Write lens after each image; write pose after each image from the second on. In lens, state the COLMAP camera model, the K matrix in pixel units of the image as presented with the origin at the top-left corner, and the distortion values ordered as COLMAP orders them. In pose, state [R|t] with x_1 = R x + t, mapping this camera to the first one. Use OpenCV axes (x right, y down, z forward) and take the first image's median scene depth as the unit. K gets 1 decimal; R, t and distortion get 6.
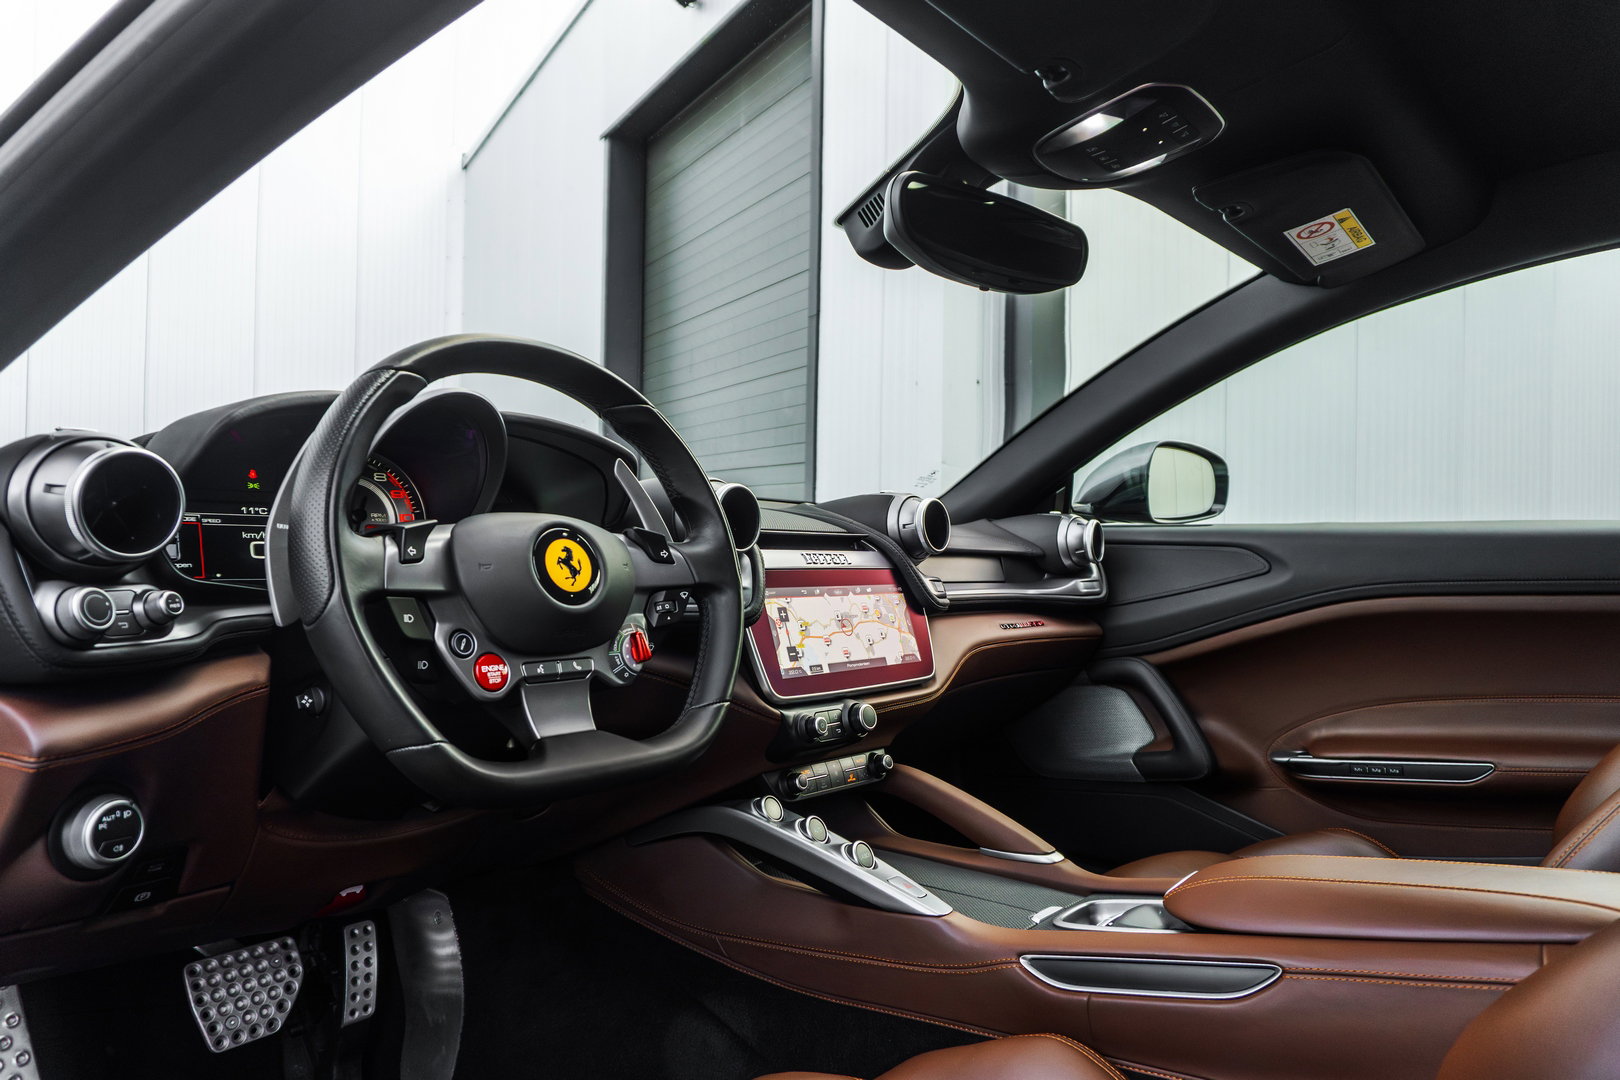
lens RADIAL K [[1093.0, 0, 810.0], [0, 1093.0, 540.0], [0, 0, 1]] dist [0.003208, 0.001393]
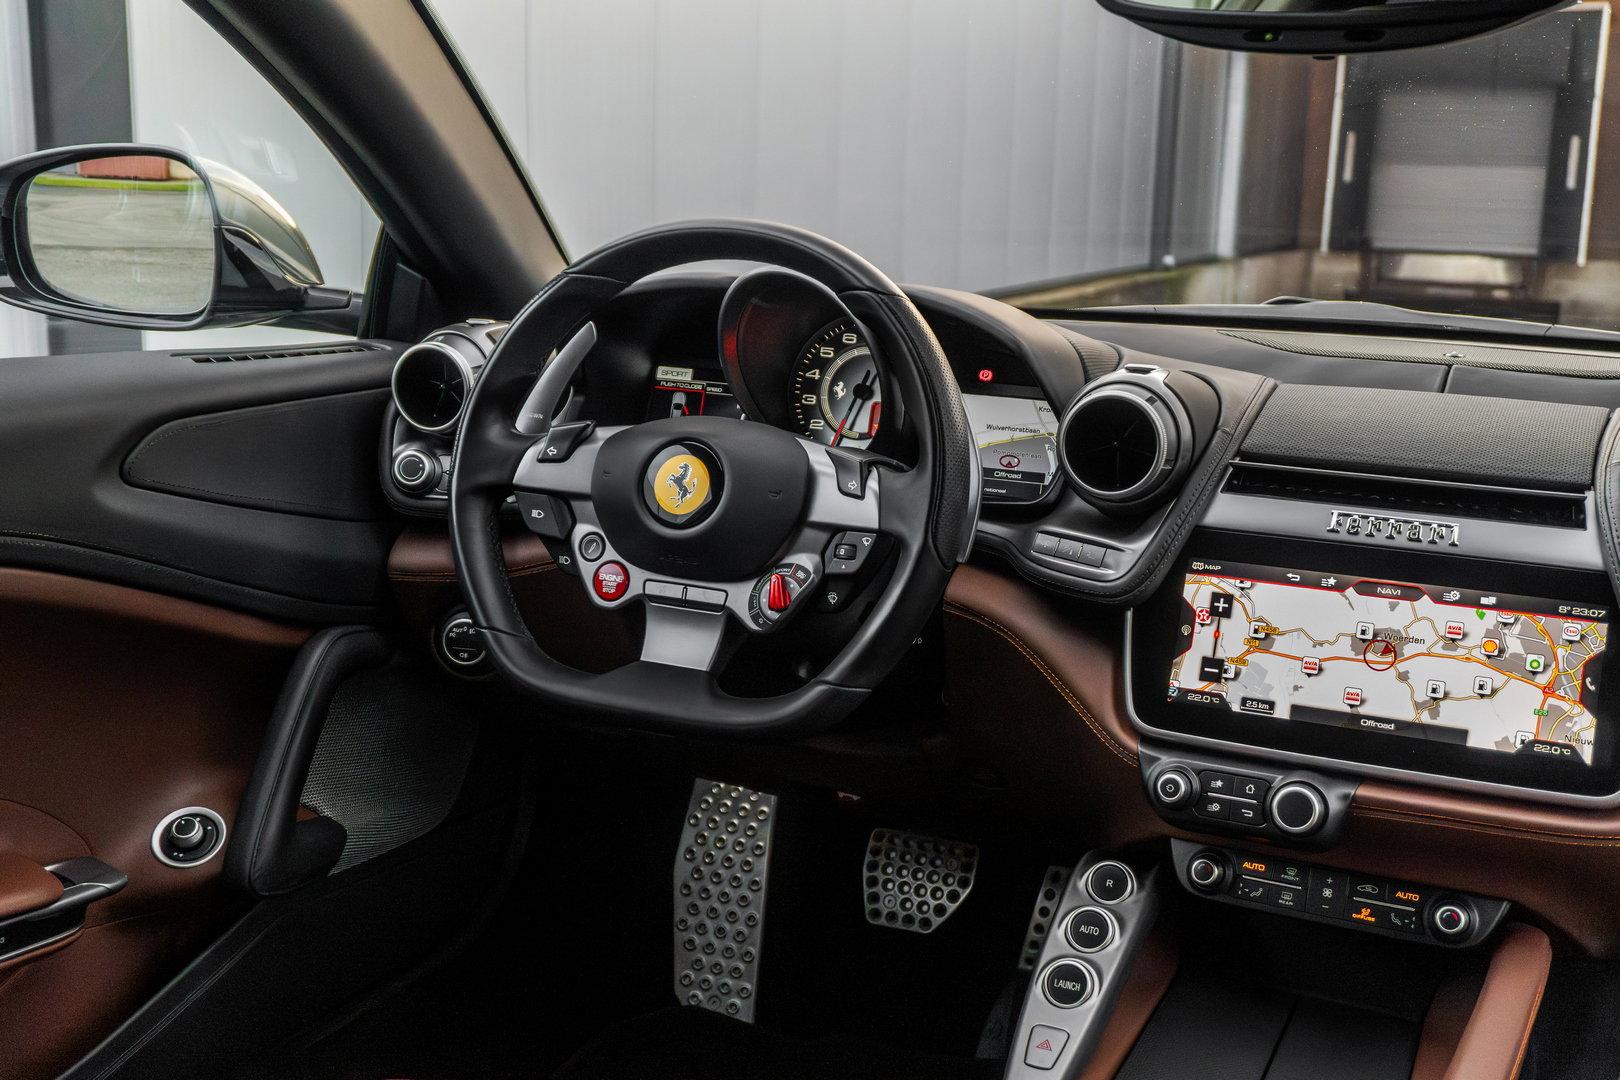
lens RADIAL K [[1808.2, 0, 810.0], [0, 1808.2, 540.0], [0, 0, 1]] dist [-0.020443, 0.008437]
pose [[0.257843, 0.172301, -0.950699, 0.879200], [-0.031172, 0.984942, 0.170053, -0.134299], [0.965684, -0.014211, 0.259332, 0.510744]]
